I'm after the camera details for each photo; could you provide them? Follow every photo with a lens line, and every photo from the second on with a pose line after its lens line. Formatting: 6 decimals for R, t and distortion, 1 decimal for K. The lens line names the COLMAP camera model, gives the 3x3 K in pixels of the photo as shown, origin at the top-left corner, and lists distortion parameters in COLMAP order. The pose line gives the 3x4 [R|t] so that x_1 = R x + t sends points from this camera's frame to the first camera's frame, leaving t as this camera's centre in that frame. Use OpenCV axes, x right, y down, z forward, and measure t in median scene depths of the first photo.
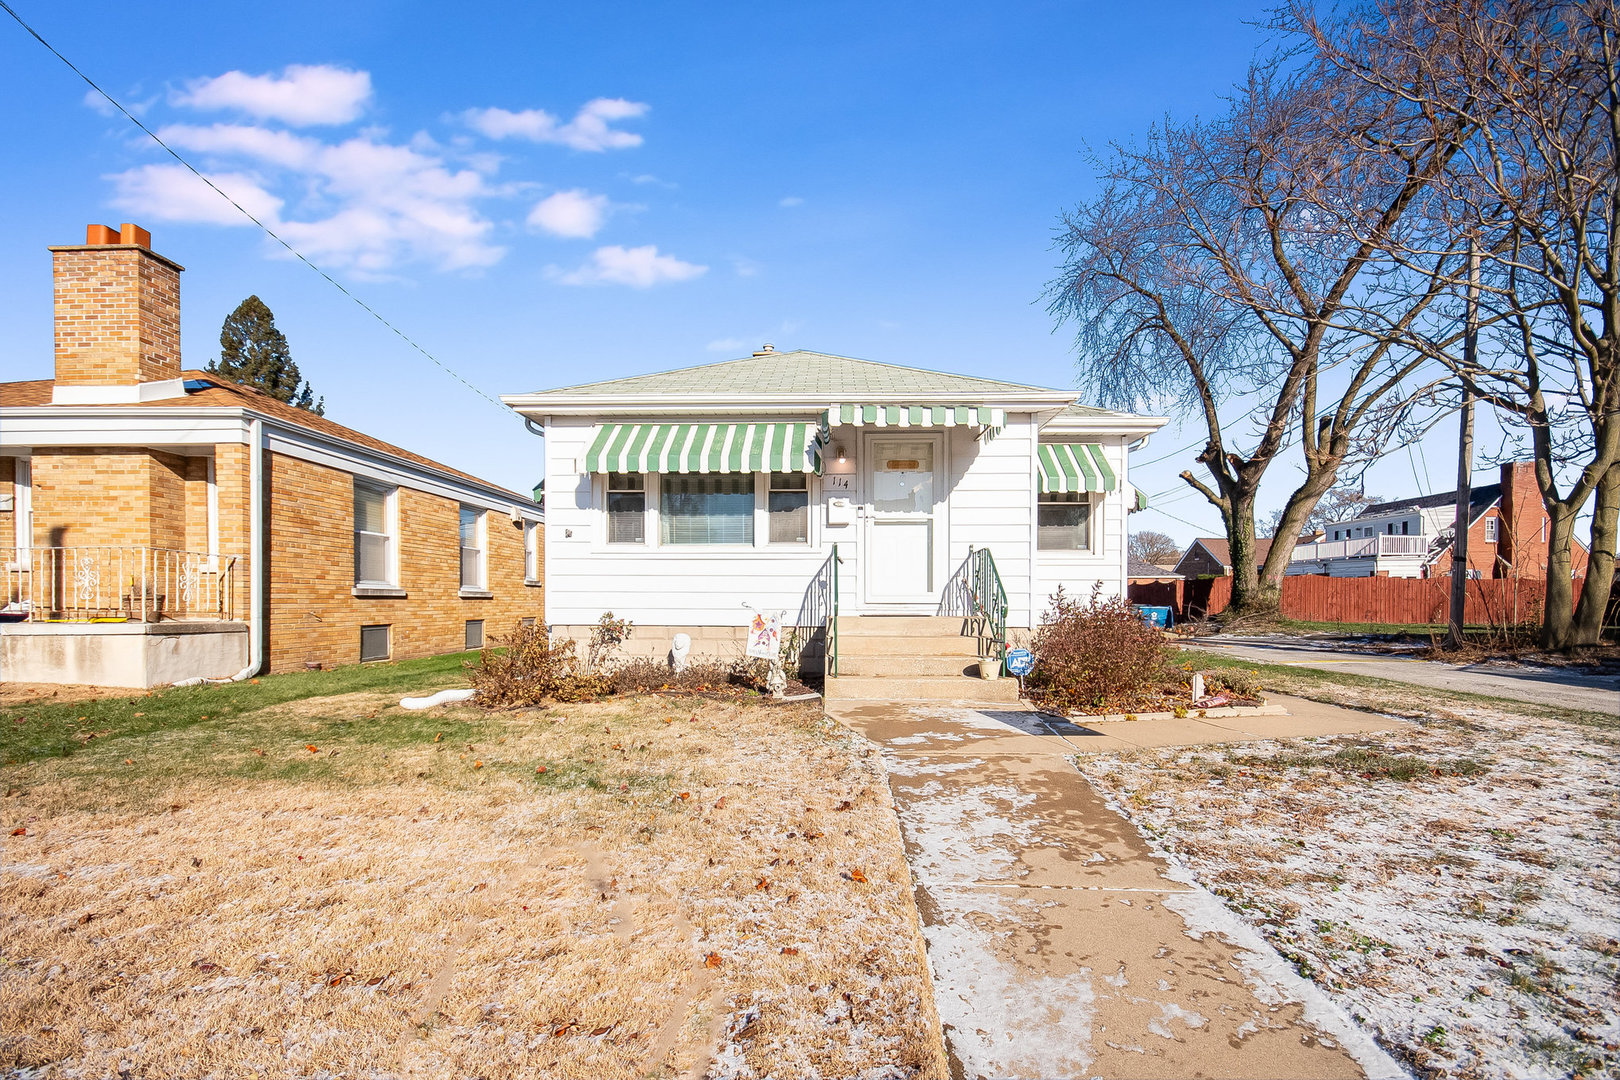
lens RADIAL K [[735.1, 0, 808.9], [0, 735.1, 583.8], [0, 0, 1]] dist [0.001834, 0.000090]
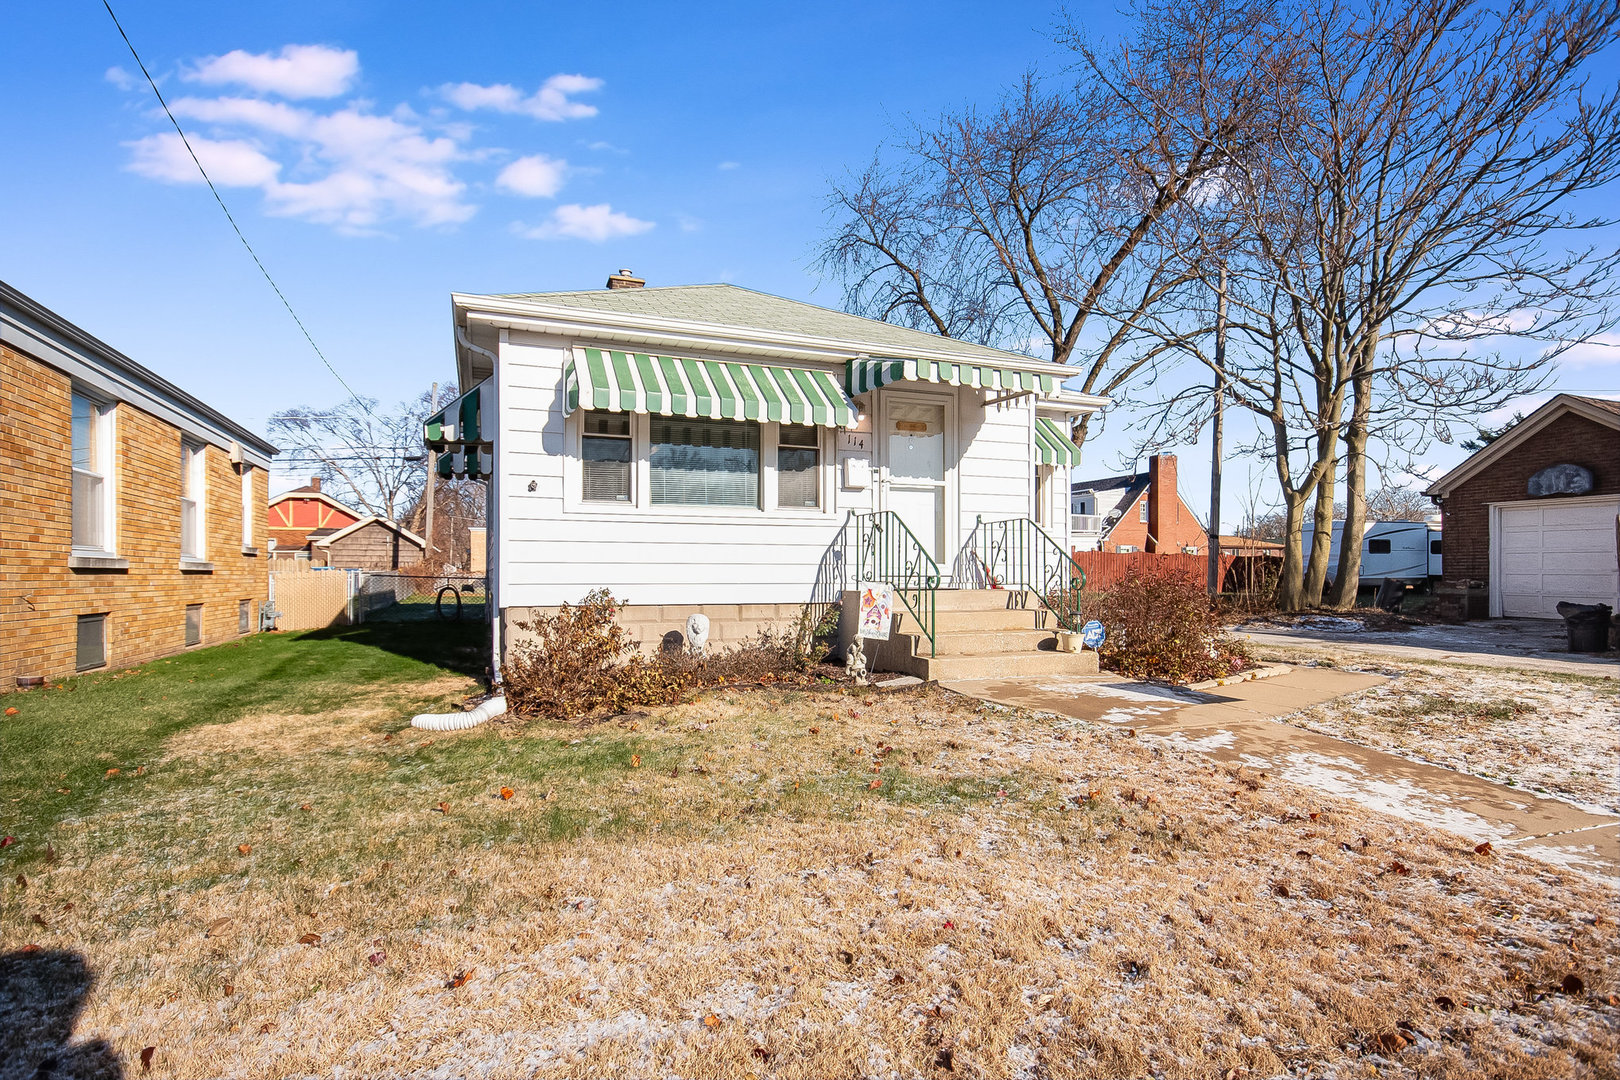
lens RADIAL K [[821.7, 0, 810.0], [0, 821.7, 540.0], [0, 0, 1]] dist [0.013980, -0.000299]
pose [[0.914370, 0.013538, 0.404652, -0.407116], [-0.005905, 0.999780, -0.020104, 0.002739], [-0.404836, 0.015993, 0.914250, 0.105798]]
